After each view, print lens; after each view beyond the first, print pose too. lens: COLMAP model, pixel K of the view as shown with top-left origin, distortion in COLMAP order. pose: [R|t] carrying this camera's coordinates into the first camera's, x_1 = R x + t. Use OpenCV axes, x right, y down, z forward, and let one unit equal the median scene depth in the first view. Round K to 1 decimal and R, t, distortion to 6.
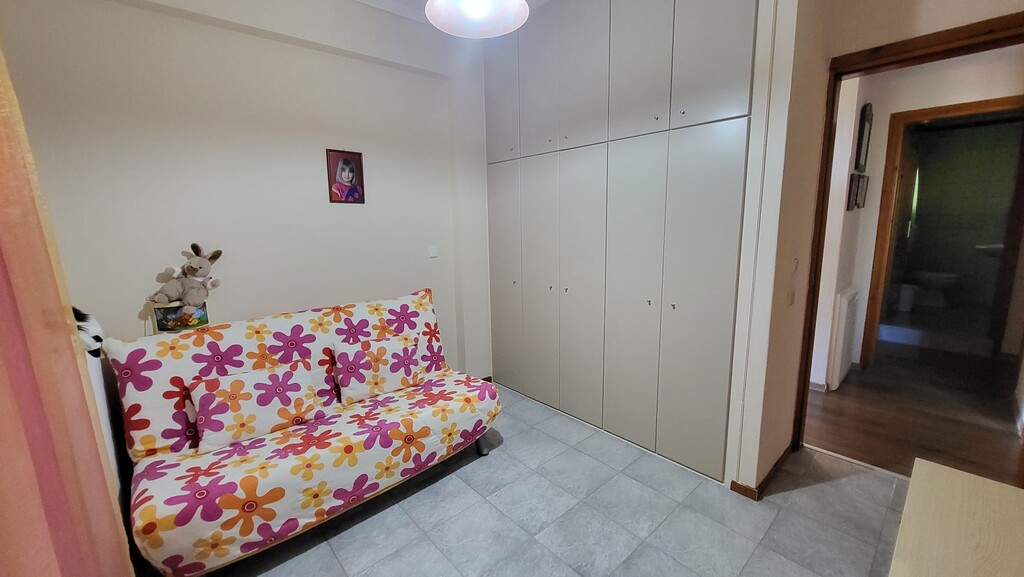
lens RADIAL K [[401.9, 0, 505.8], [0, 401.9, 286.0], [0, 0, 1]] dist [0.000020, -0.000014]
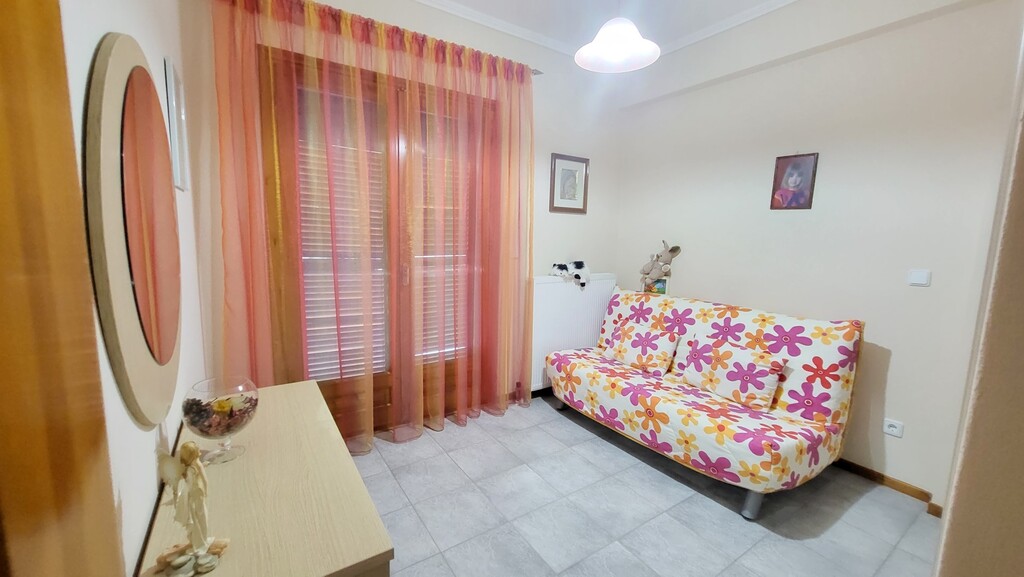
lens RADIAL K [[401.9, 0, 505.8], [0, 401.9, 286.0], [0, 0, 1]] dist [0.000020, -0.000014]
pose [[-0.141235, 0.146790, -0.979033, 0.806211], [-0.181677, 0.968307, 0.171390, -0.085070], [0.973163, 0.202074, -0.110091, 0.585170]]
